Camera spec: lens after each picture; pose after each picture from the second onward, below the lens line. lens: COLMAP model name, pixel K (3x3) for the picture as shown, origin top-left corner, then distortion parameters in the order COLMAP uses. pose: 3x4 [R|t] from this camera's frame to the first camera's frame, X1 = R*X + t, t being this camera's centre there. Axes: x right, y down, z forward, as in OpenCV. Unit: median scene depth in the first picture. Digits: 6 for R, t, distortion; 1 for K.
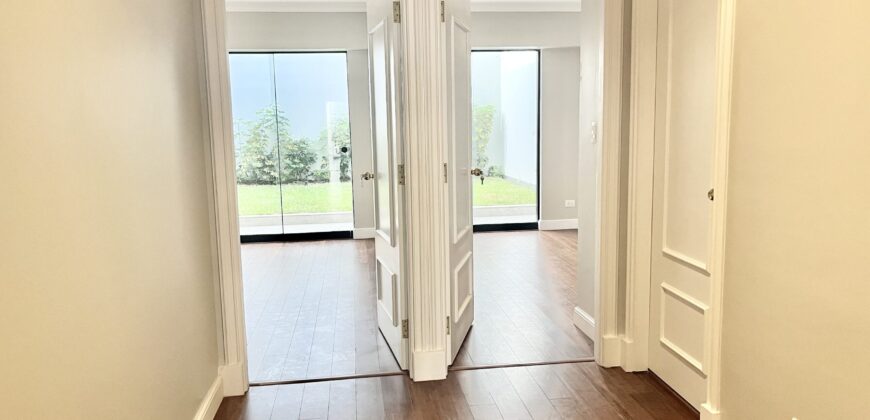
lens RADIAL K [[662.6, 0, 436.0], [0, 662.6, 211.1], [0, 0, 1]] dist [0.020325, -0.036770]
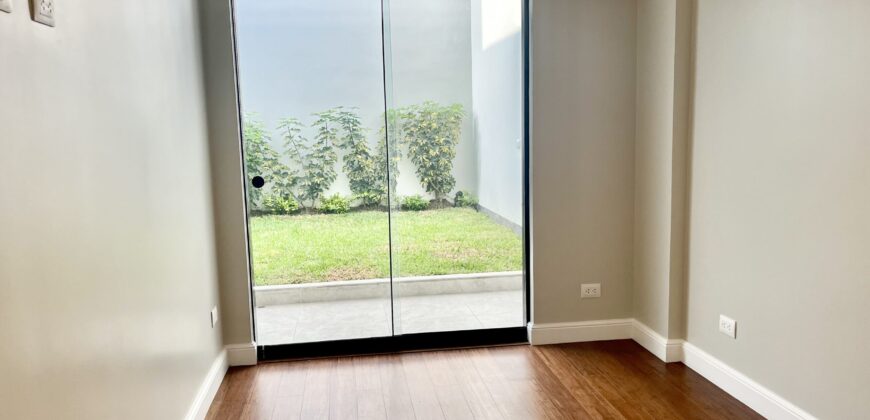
lens RADIAL K [[662.6, 0, 435.5], [0, 662.6, 208.5], [0, 0, 1]] dist [0.020325, -0.036770]
pose [[0.999883, 0.000298, 0.015290, 0.050296], [-0.000096, 0.999912, -0.013232, -0.042950], [-0.015292, 0.013229, 0.999796, 0.323980]]
